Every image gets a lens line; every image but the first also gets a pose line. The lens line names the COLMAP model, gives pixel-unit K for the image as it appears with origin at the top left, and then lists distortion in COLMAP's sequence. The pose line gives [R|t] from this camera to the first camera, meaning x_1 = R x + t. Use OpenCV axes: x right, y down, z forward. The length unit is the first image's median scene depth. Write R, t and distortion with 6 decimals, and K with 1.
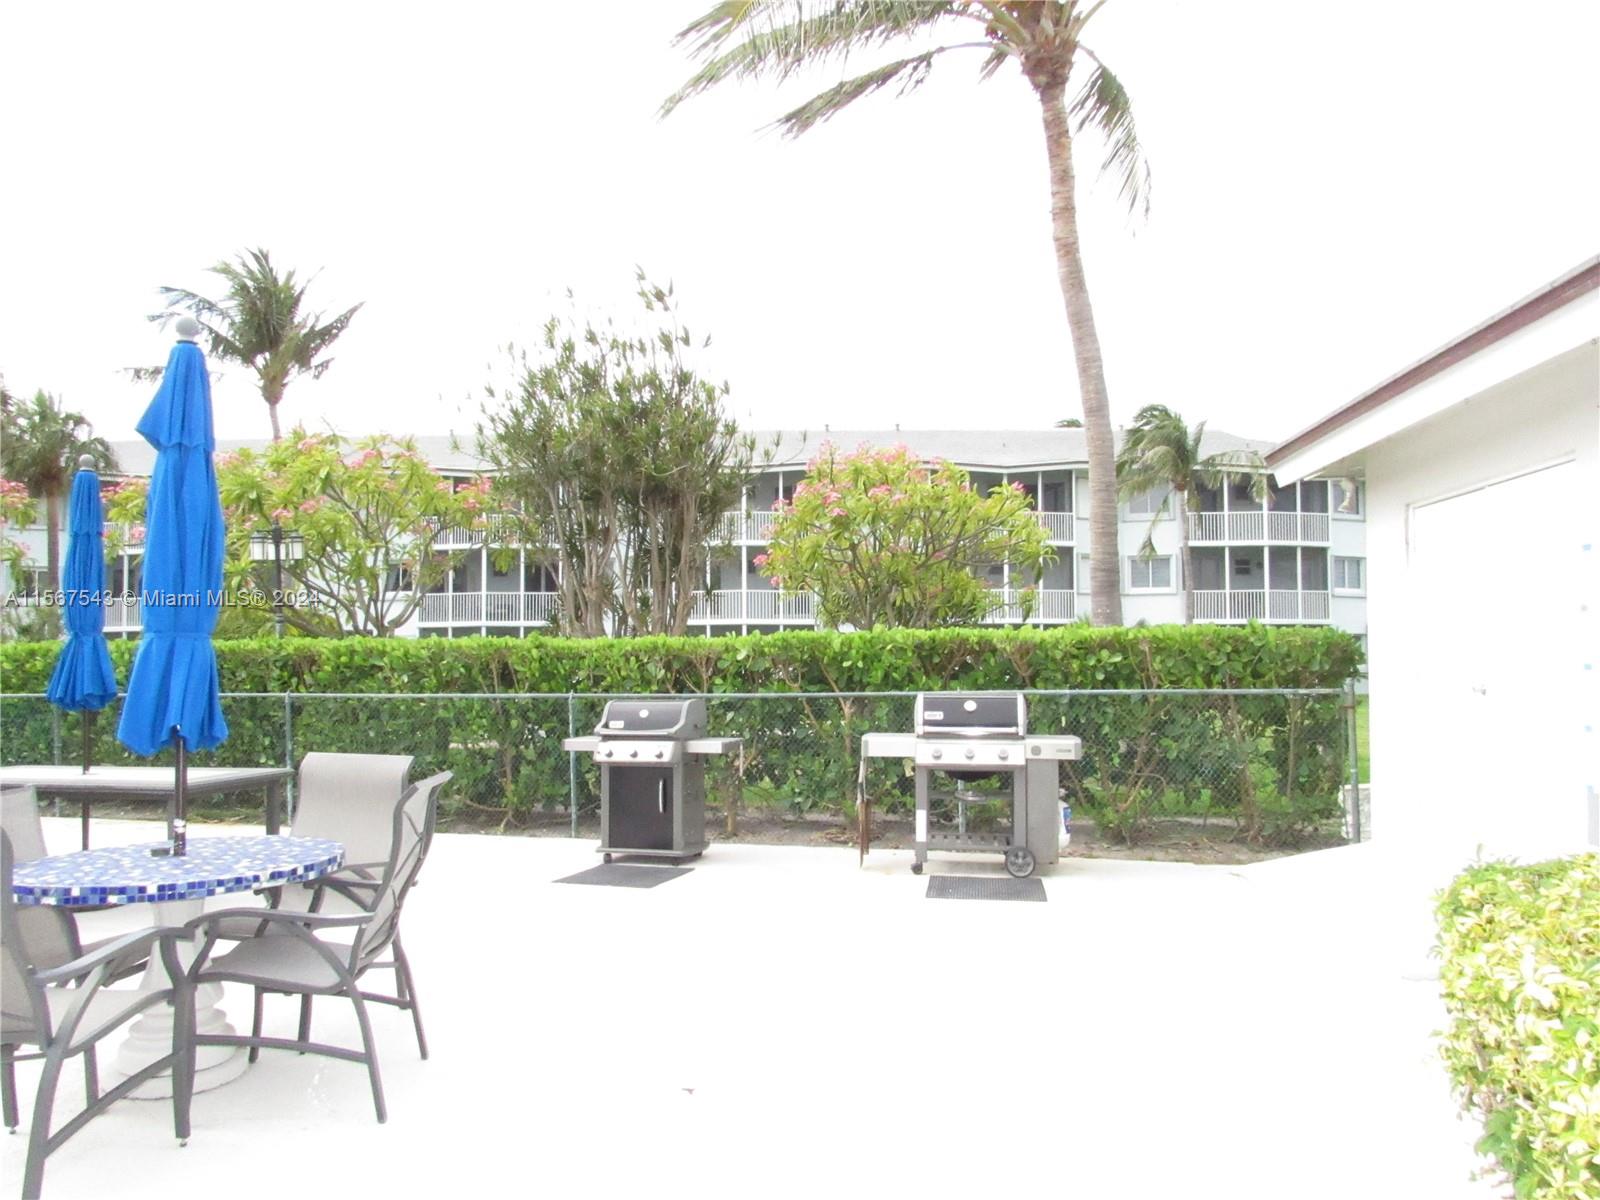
lens RADIAL K [[1121.9, 0, 800.0], [0, 1121.9, 600.0], [0, 0, 1]] dist [-0.004201, -0.007558]
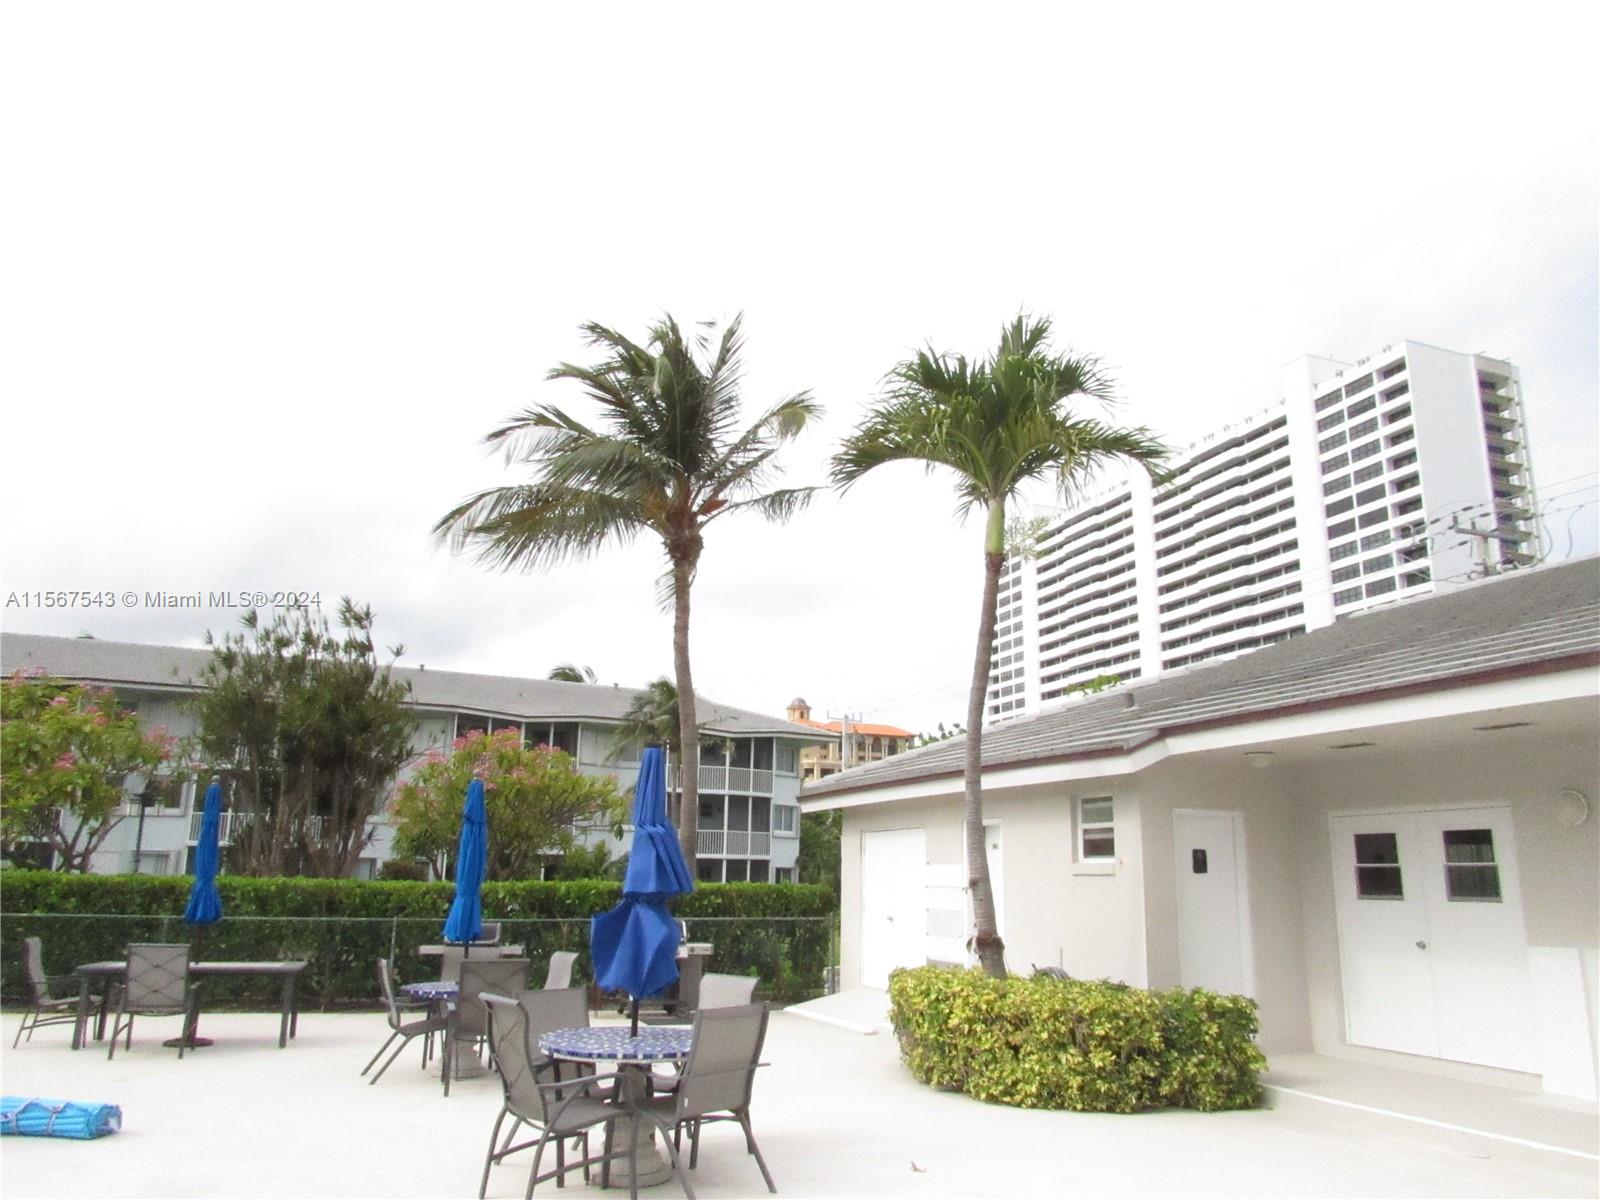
lens RADIAL K [[1122.6, 0, 800.0], [0, 1122.6, 600.0], [0, 0, 1]] dist [-0.048822, -0.000676]
pose [[0.883594, 0.126217, 0.450922, -0.439656], [-0.037331, 0.978910, -0.200854, -0.059983], [-0.466763, 0.160640, 0.869670, -0.667633]]
